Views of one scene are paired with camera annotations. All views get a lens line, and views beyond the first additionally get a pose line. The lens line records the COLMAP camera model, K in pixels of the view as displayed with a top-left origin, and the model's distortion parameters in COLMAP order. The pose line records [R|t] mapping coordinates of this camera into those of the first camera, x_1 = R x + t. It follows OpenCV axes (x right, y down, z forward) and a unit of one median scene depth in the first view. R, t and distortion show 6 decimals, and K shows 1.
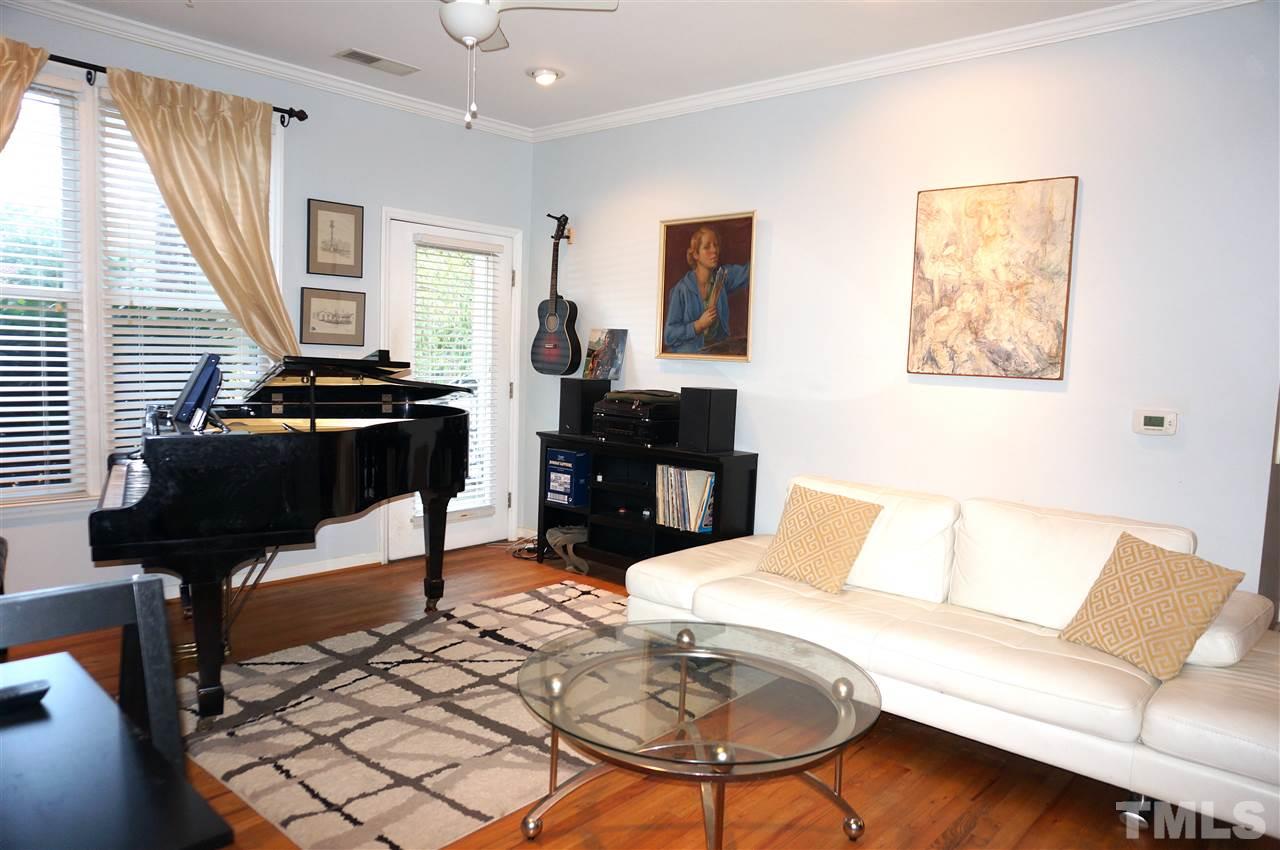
lens RADIAL K [[852.9, 0, 638.9], [0, 852.9, 434.8], [0, 0, 1]] dist [-0.052021, 0.040160]
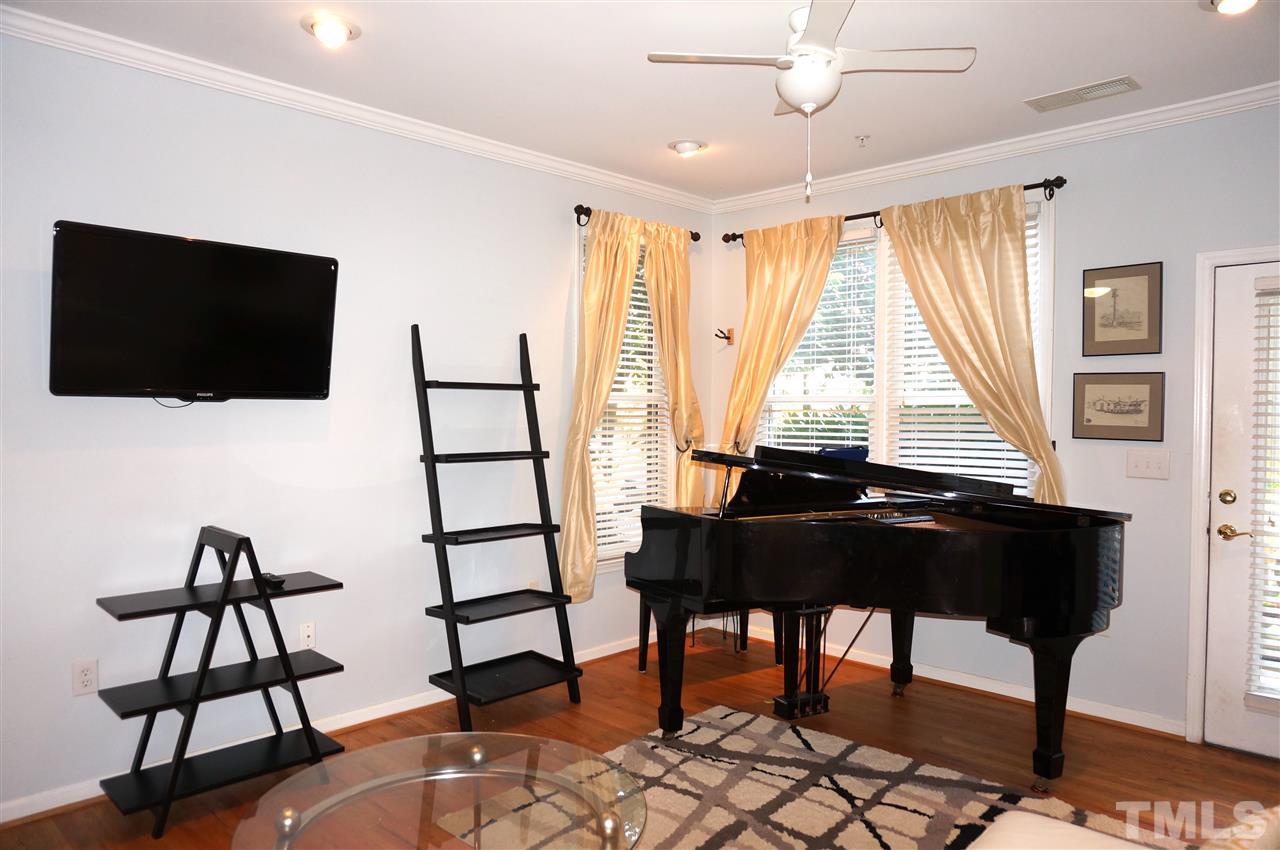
lens RADIAL K [[852.9, 0, 638.9], [0, 852.9, 434.8], [0, 0, 1]] dist [-0.052021, 0.040160]
pose [[-0.048566, -0.000683, -0.998820, 0.617333], [-0.098256, 0.995153, 0.004097, -0.090900], [0.993975, 0.098339, -0.048397, 0.767181]]
